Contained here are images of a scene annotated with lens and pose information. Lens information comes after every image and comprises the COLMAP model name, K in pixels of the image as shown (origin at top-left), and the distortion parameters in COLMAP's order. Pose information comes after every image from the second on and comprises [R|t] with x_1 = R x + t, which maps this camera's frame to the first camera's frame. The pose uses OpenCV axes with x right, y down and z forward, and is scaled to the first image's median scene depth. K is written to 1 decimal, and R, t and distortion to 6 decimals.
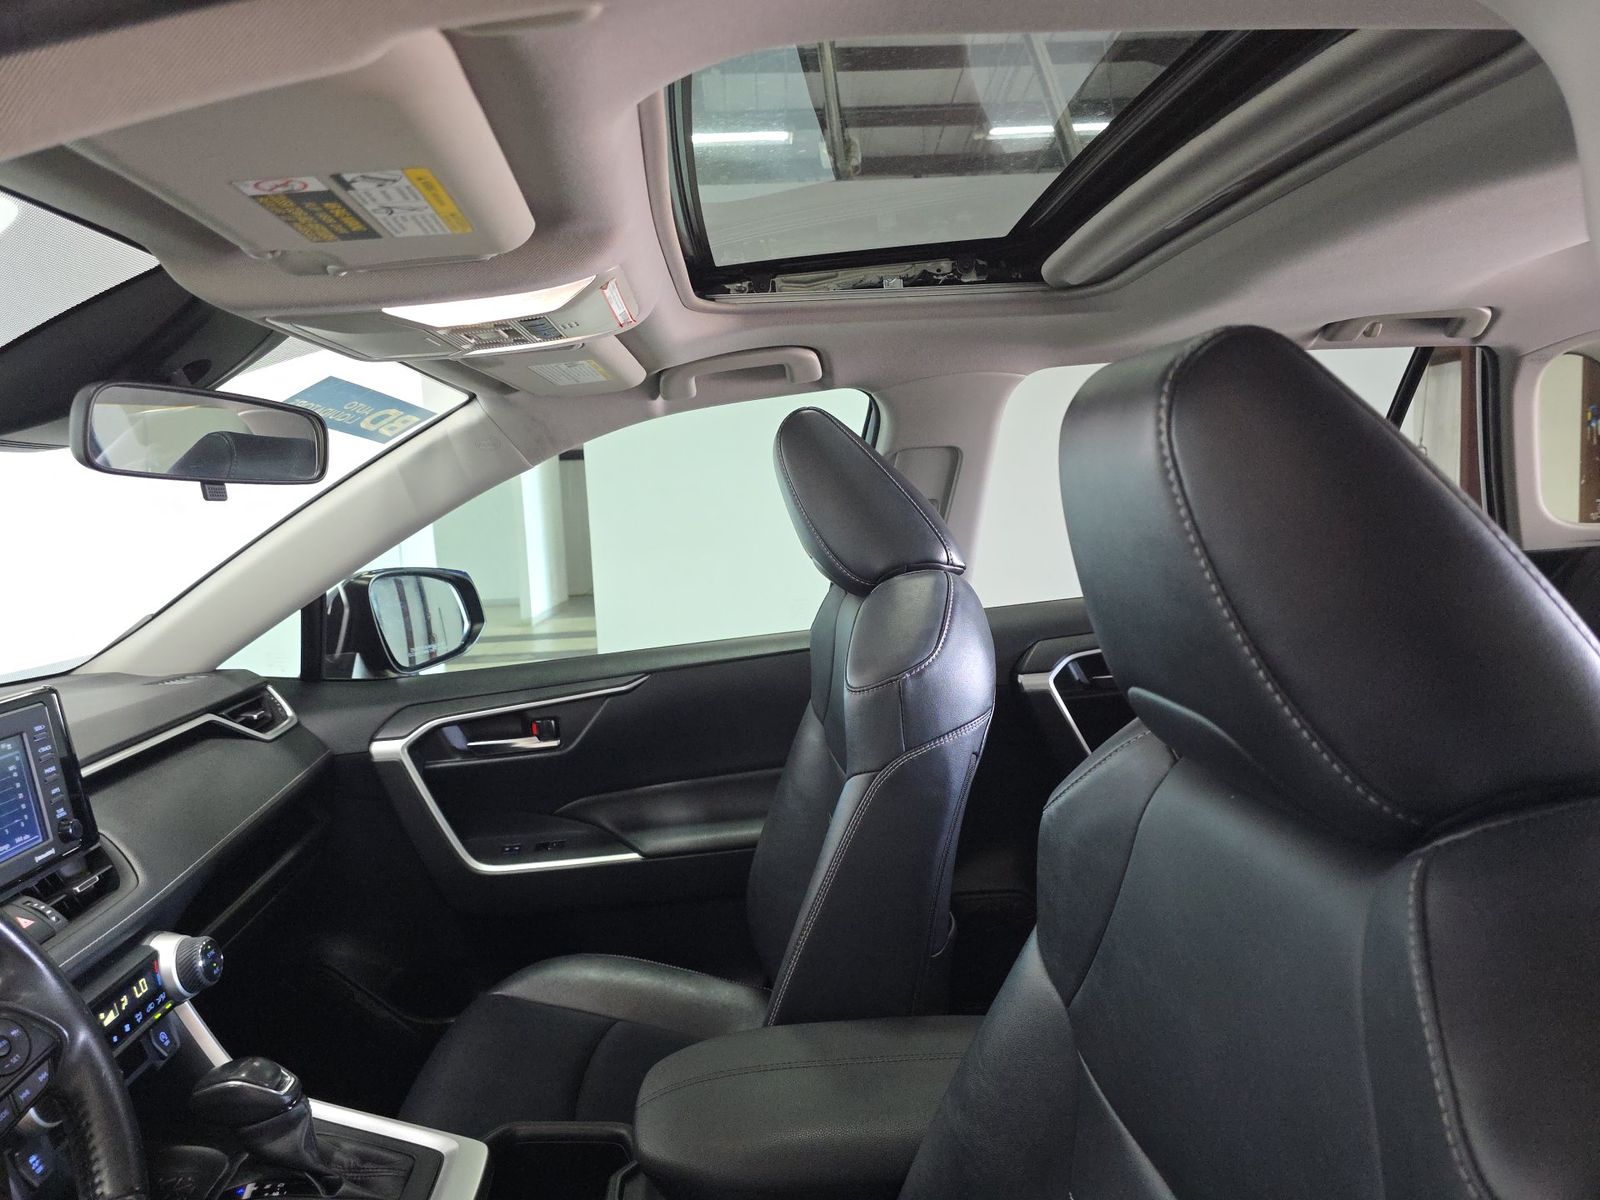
lens RADIAL K [[1124.6, 0, 801.8], [0, 1124.6, 596.8], [0, 0, 1]] dist [0.033925, -0.042559]
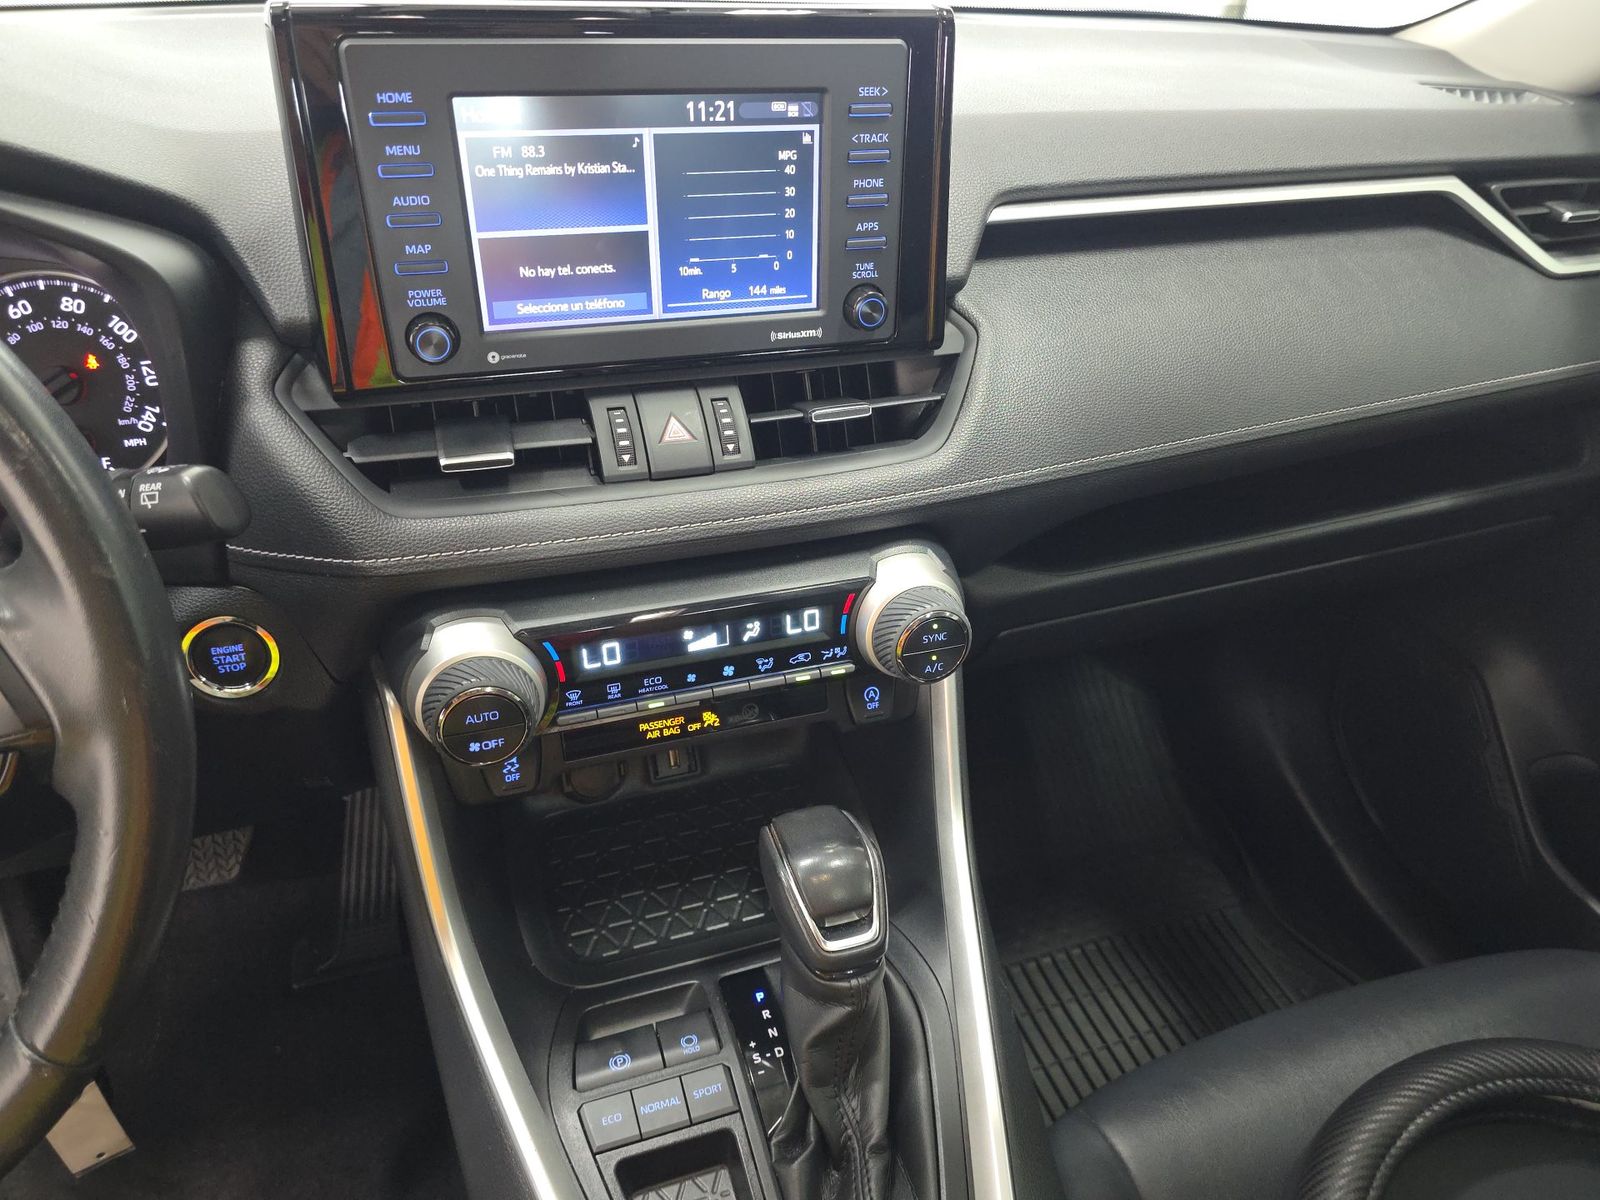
lens RADIAL K [[1124.6, 0, 717.5], [0, 1124.6, 629.1], [0, 0, 1]] dist [0.033925, -0.042559]
pose [[0.250060, 0.620288, -0.743447, -0.165454], [-0.144212, 0.783136, 0.604897, 0.007903], [0.957430, -0.044046, 0.285284, 0.790243]]
